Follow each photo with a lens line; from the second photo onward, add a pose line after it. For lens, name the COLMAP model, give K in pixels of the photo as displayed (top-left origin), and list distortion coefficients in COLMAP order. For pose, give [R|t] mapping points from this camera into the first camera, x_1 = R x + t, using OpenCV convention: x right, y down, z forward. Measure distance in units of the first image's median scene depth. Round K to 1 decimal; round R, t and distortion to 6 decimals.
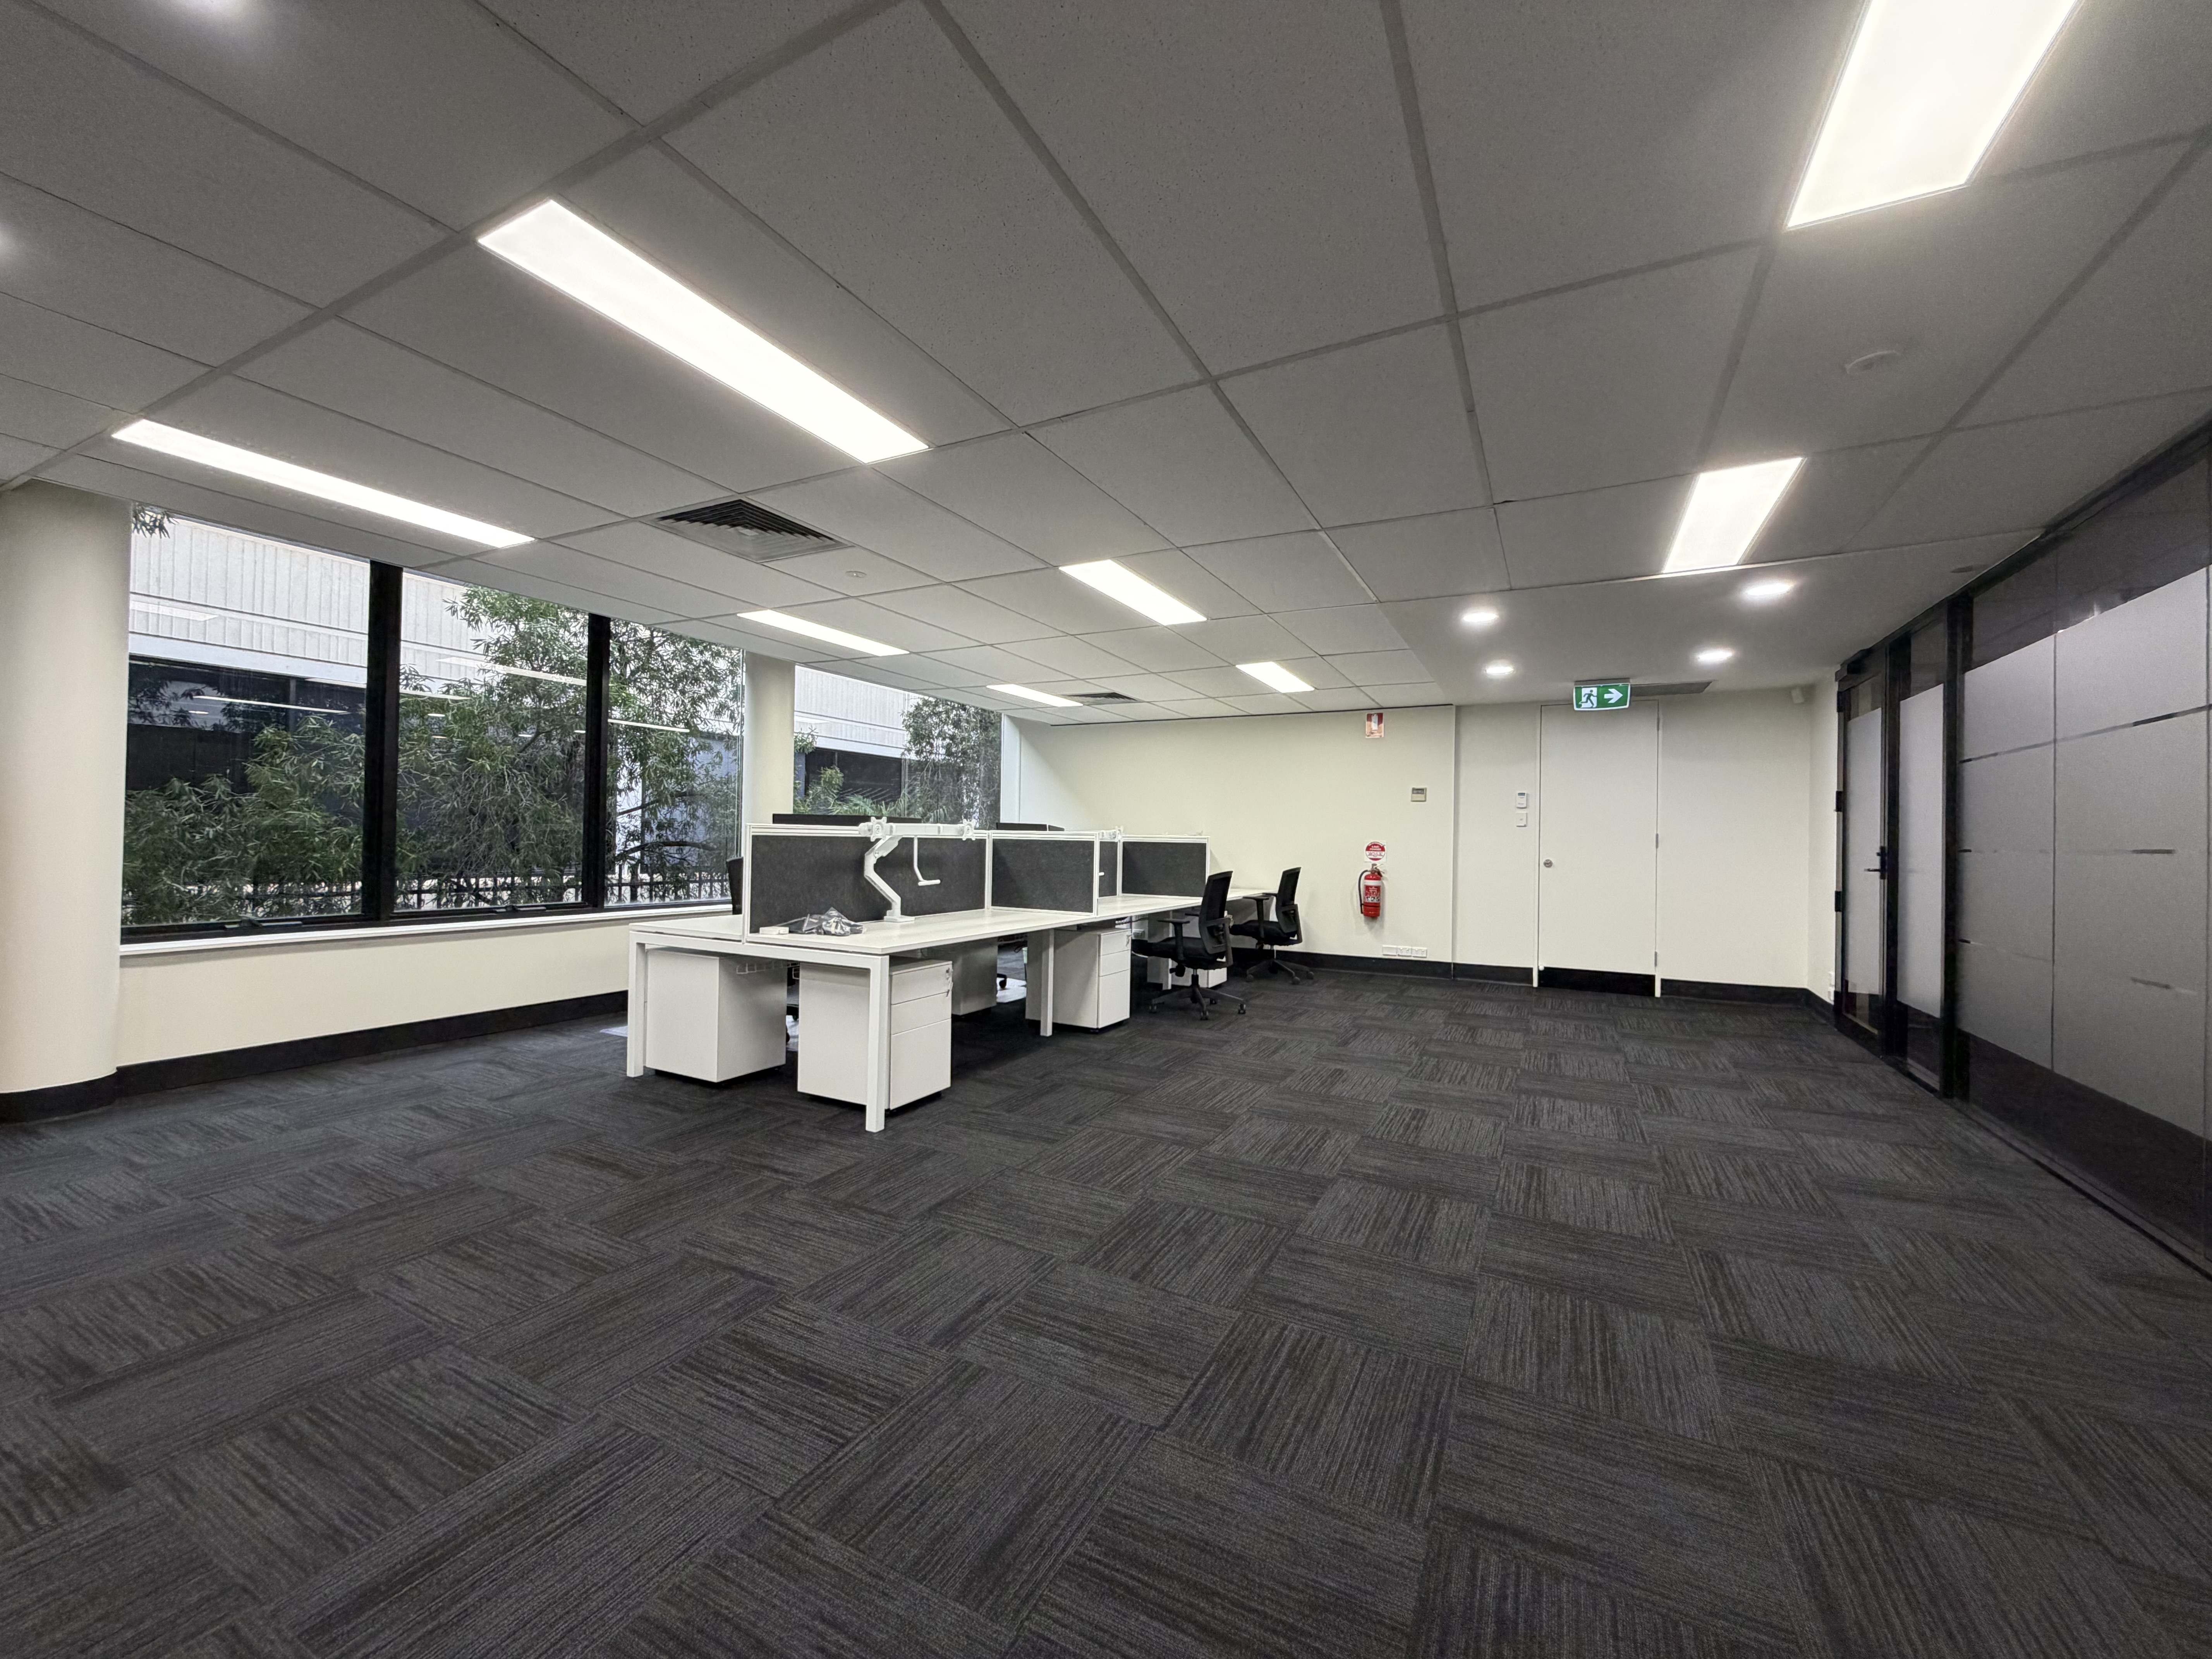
lens RADIAL K [[885.1, 0, 1096.2], [0, 885.1, 822.3], [0, 0, 1]] dist [0.000762, -0.000907]
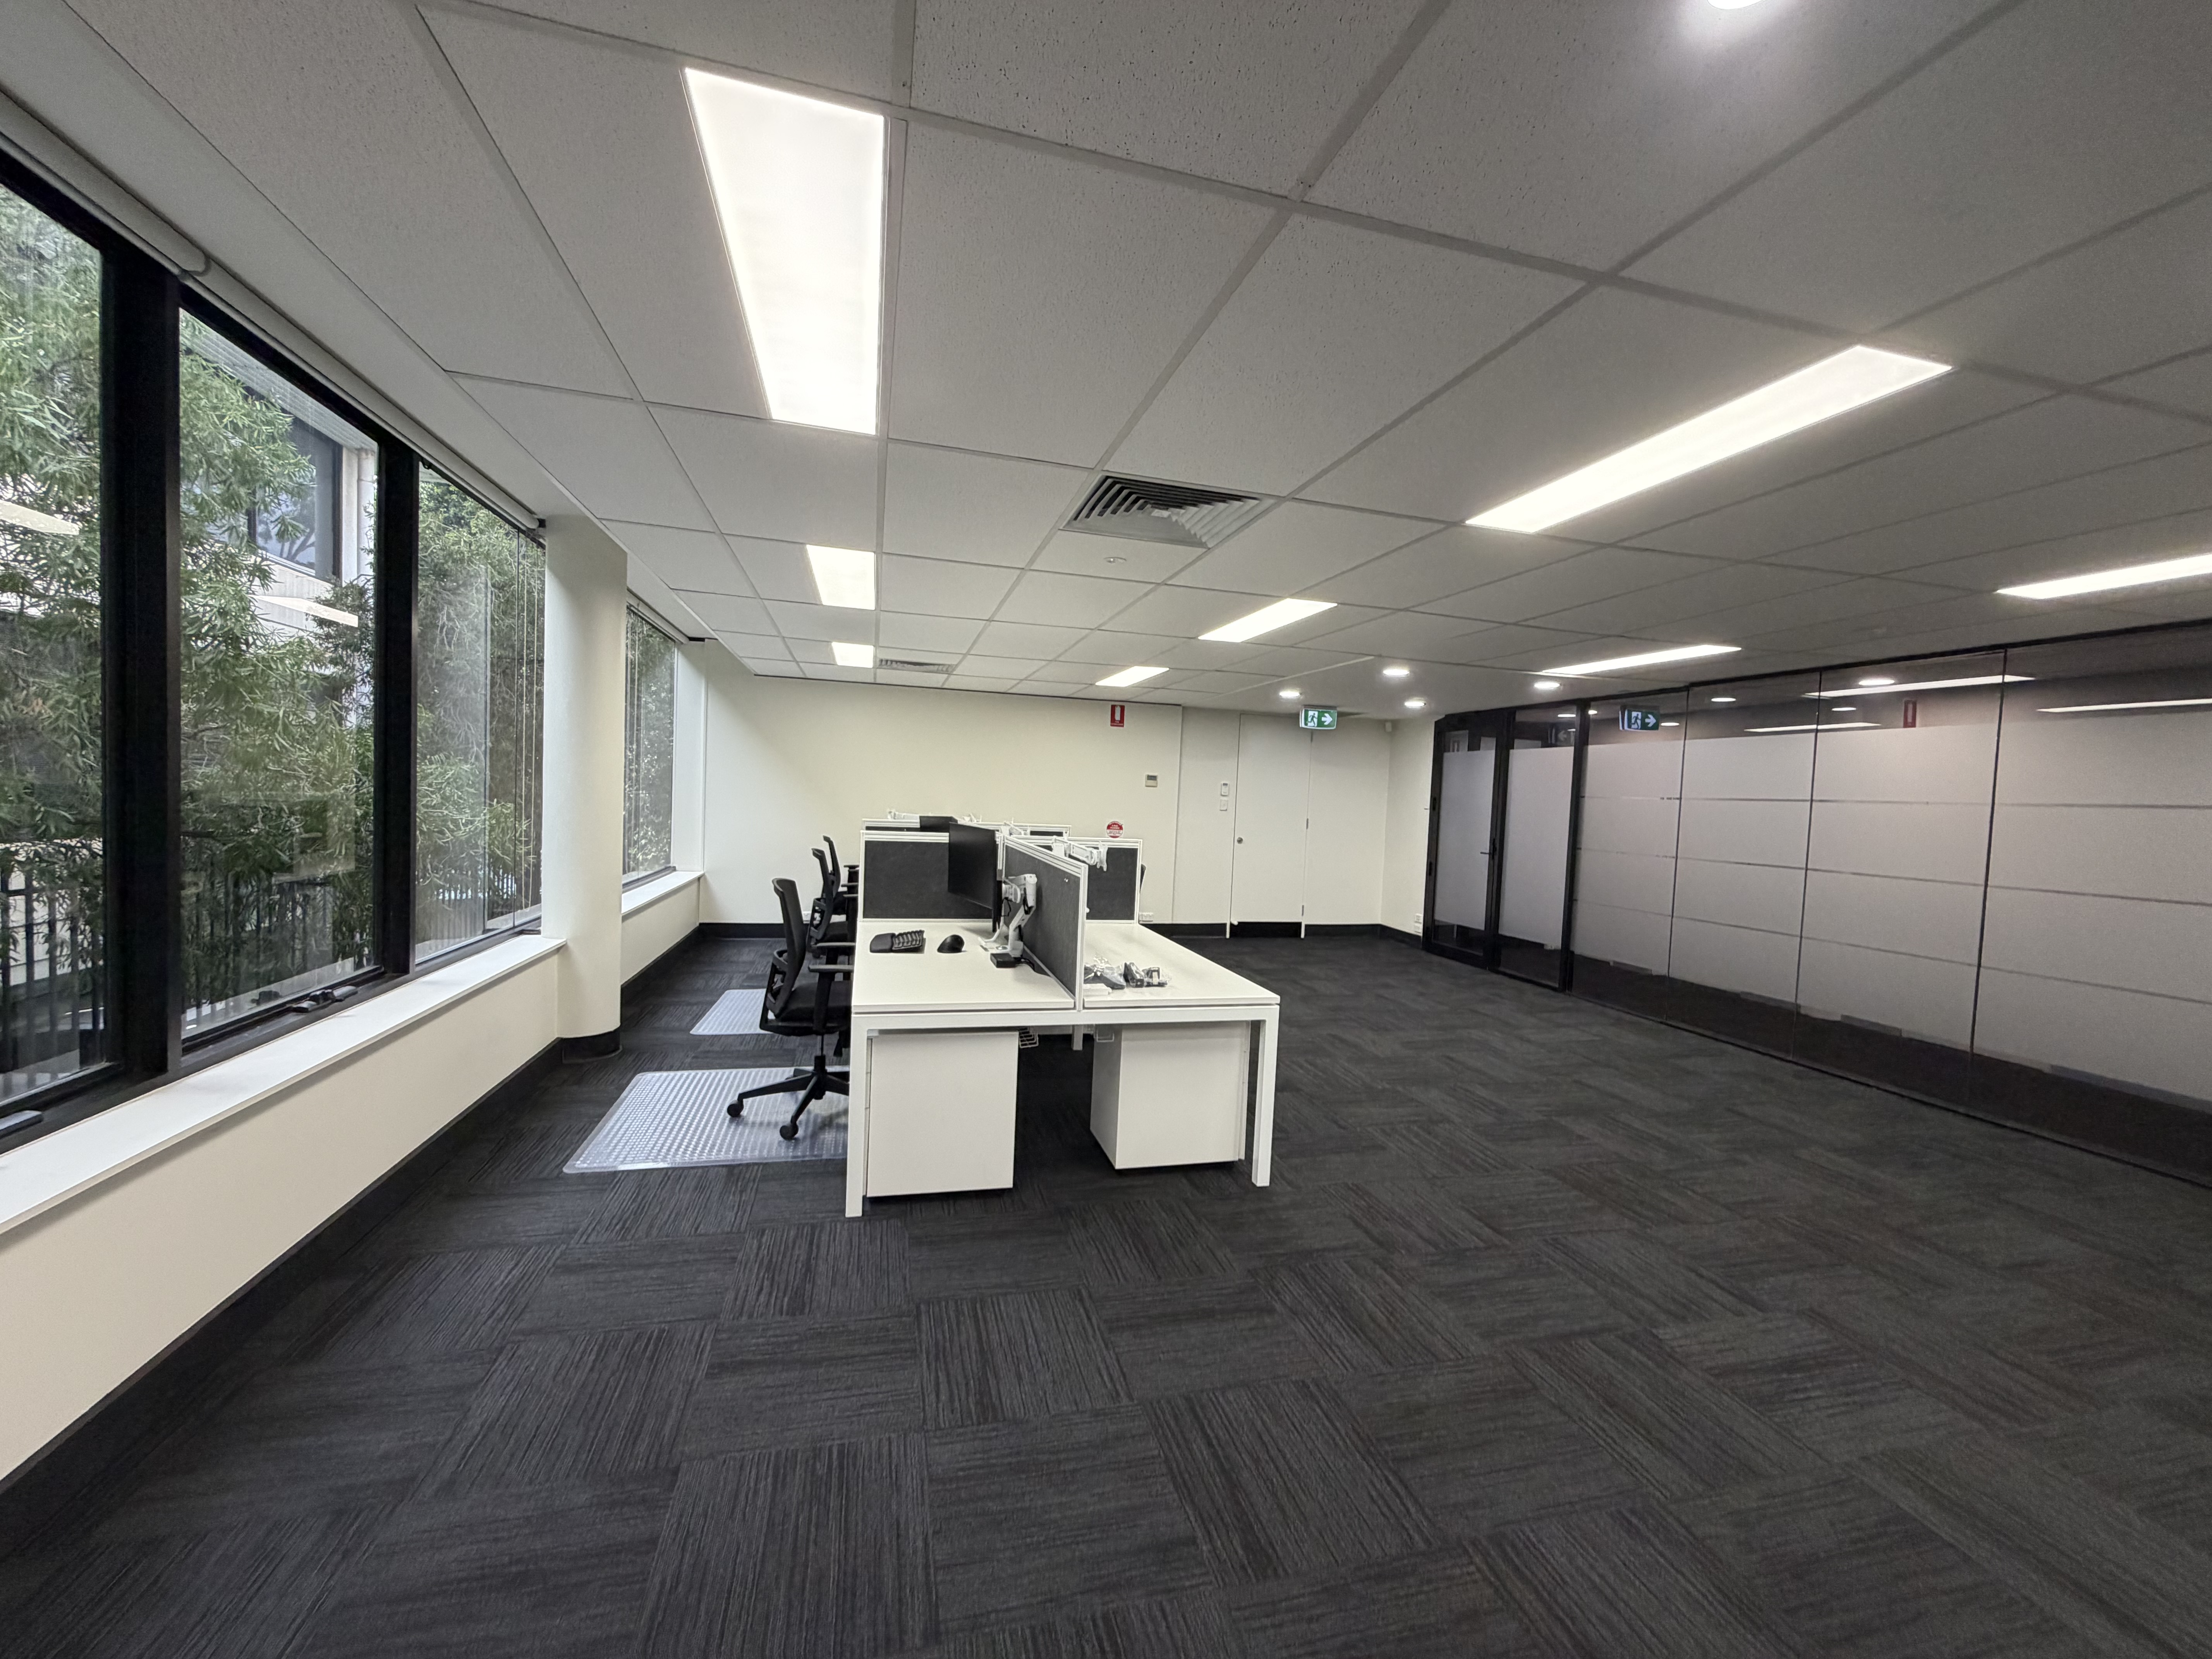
lens RADIAL K [[885.1, 0, 1109.4], [0, 885.1, 824.3], [0, 0, 1]] dist [0.000762, -0.000907]
pose [[0.734398, -0.009532, 0.678653, -0.994408], [-0.042608, 0.997282, 0.060114, -0.091268], [-0.677381, -0.073064, 0.731995, 0.422545]]
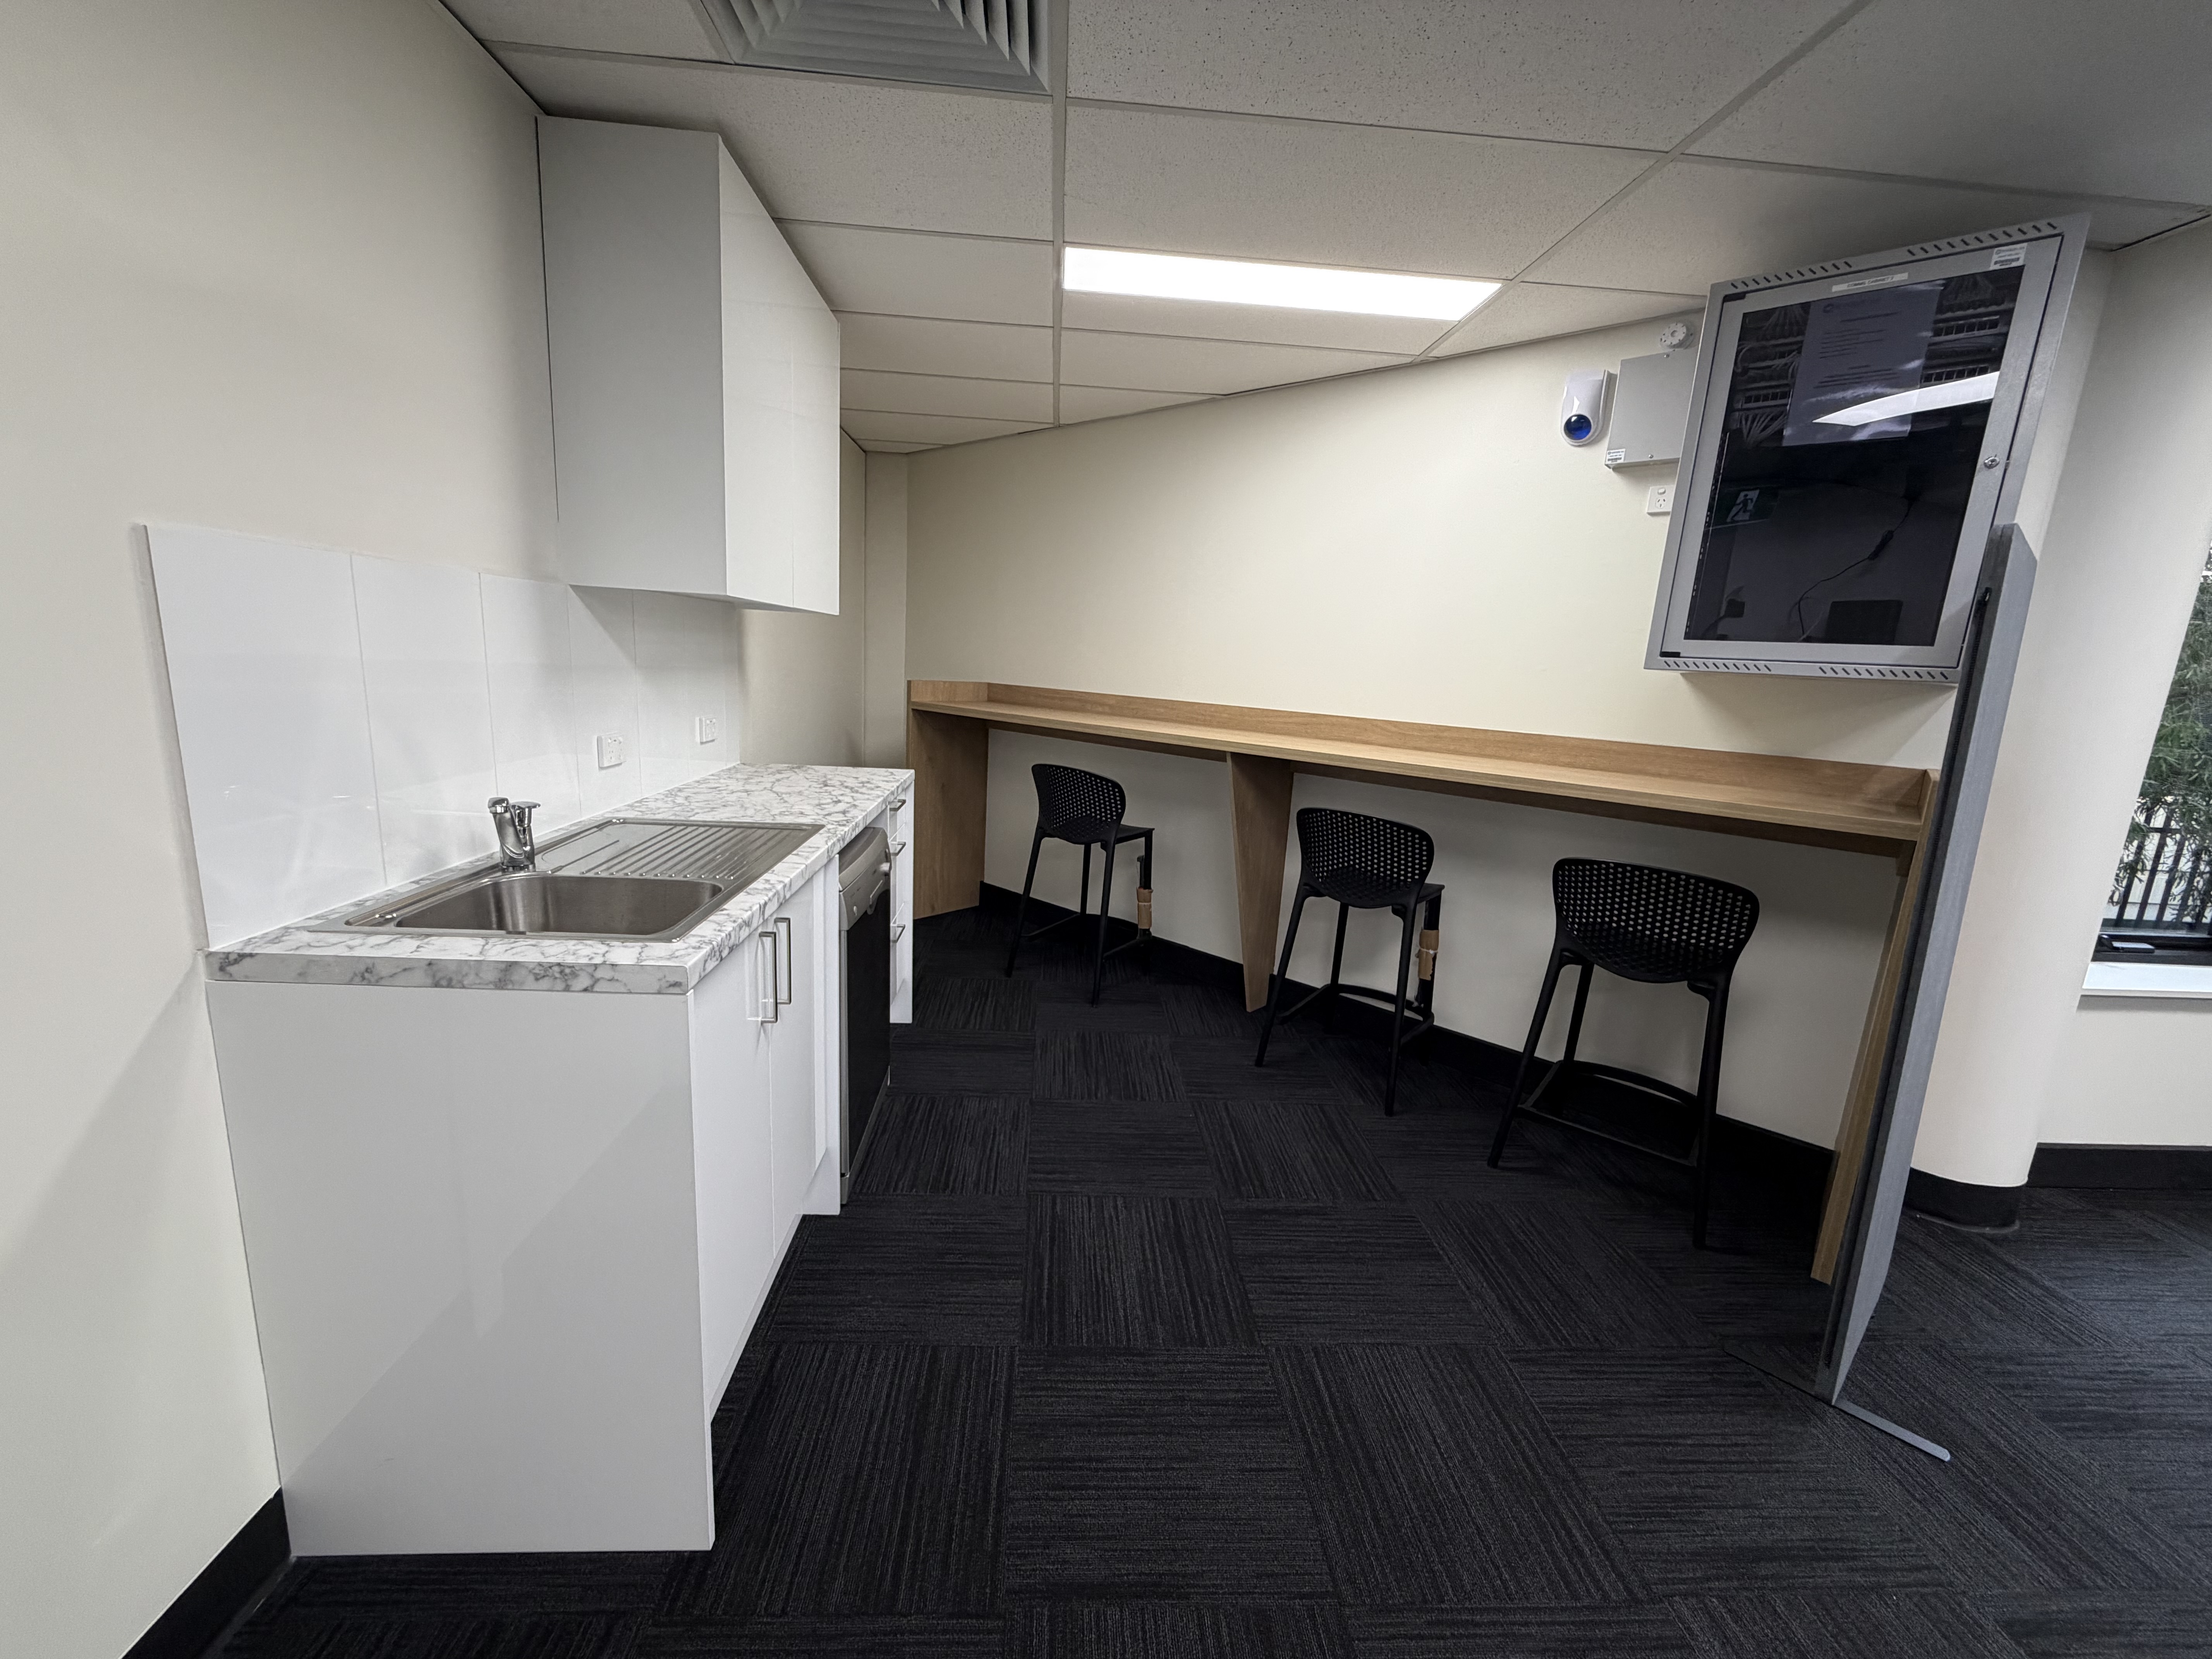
lens RADIAL K [[885.1, 0, 1104.0], [0, 885.1, 834.0], [0, 0, 1]] dist [0.000762, -0.000907]
pose [[0.518678, 0.180068, -0.835792, -0.950095], [-0.029216, 0.980731, 0.193164, -0.076049], [0.854470, -0.075771, 0.513945, 0.068046]]
